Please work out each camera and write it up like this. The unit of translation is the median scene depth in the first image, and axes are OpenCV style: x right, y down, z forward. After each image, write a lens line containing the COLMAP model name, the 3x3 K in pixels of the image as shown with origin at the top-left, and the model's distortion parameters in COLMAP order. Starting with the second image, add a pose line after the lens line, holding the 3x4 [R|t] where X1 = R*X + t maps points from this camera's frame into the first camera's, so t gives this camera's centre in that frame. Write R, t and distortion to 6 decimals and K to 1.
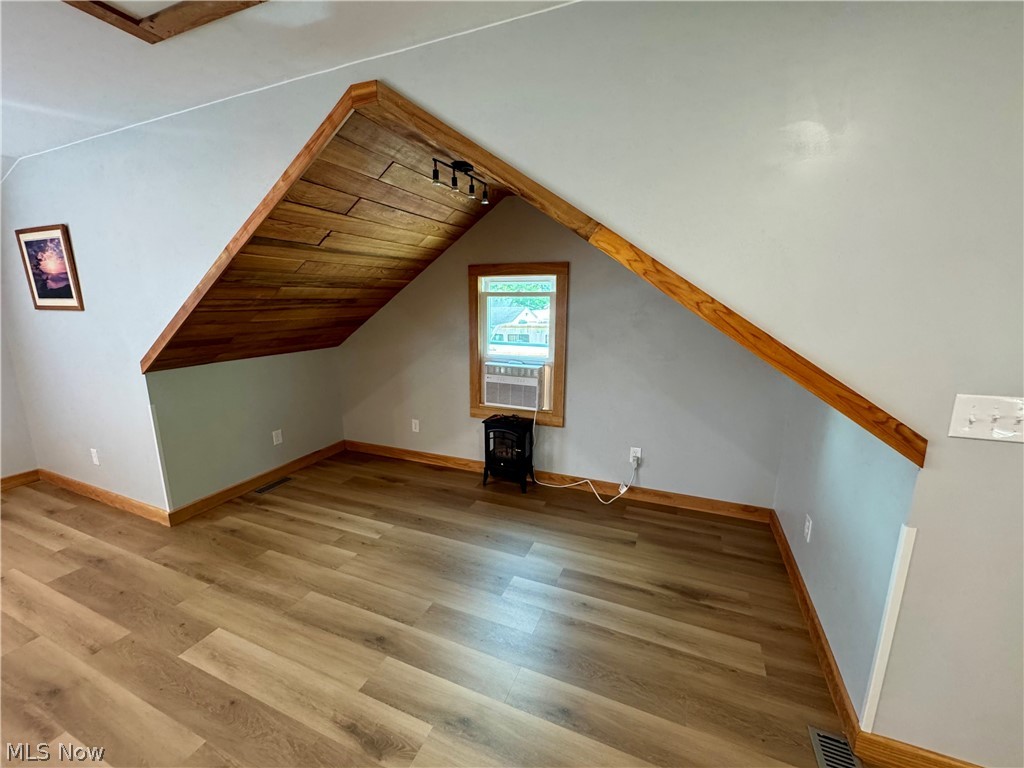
lens RADIAL K [[412.1, 0, 512.0], [0, 412.1, 384.0], [0, 0, 1]] dist [-0.001727, -0.000571]
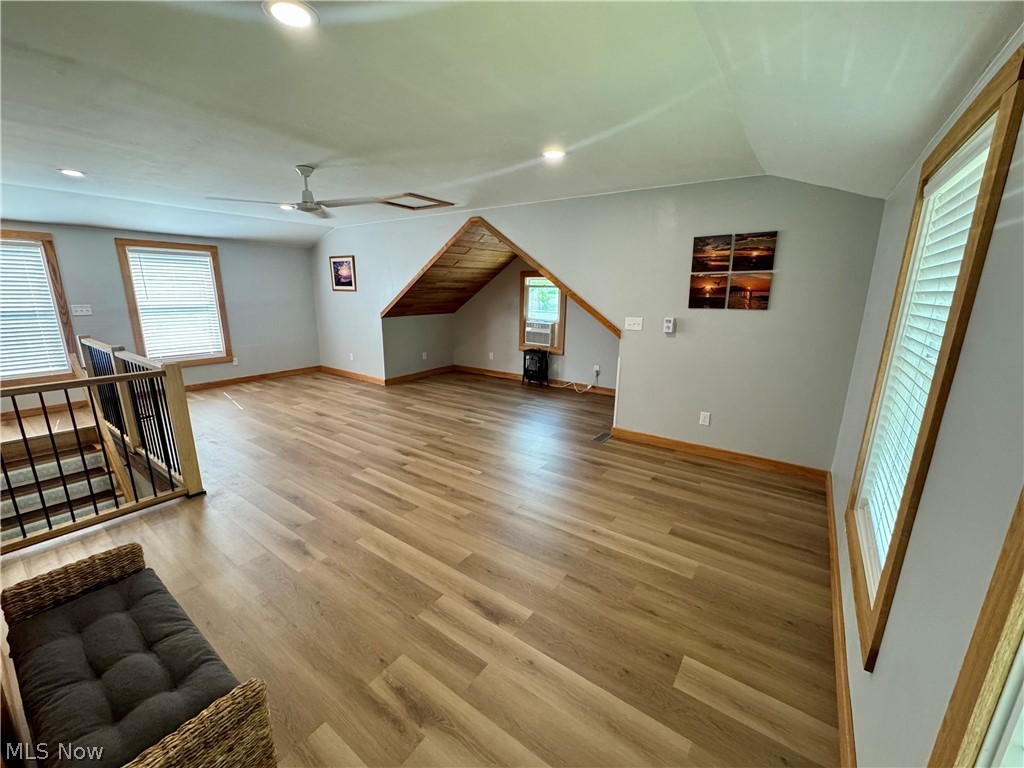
lens RADIAL K [[409.7, 0, 512.4], [0, 409.7, 384.1], [0, 0, 1]] dist [-0.002132, -0.000061]
pose [[0.974904, 0.062408, -0.213701, 0.337620], [-0.055966, 0.997781, 0.036071, 0.198722], [0.215478, -0.023206, 0.976233, -1.022173]]
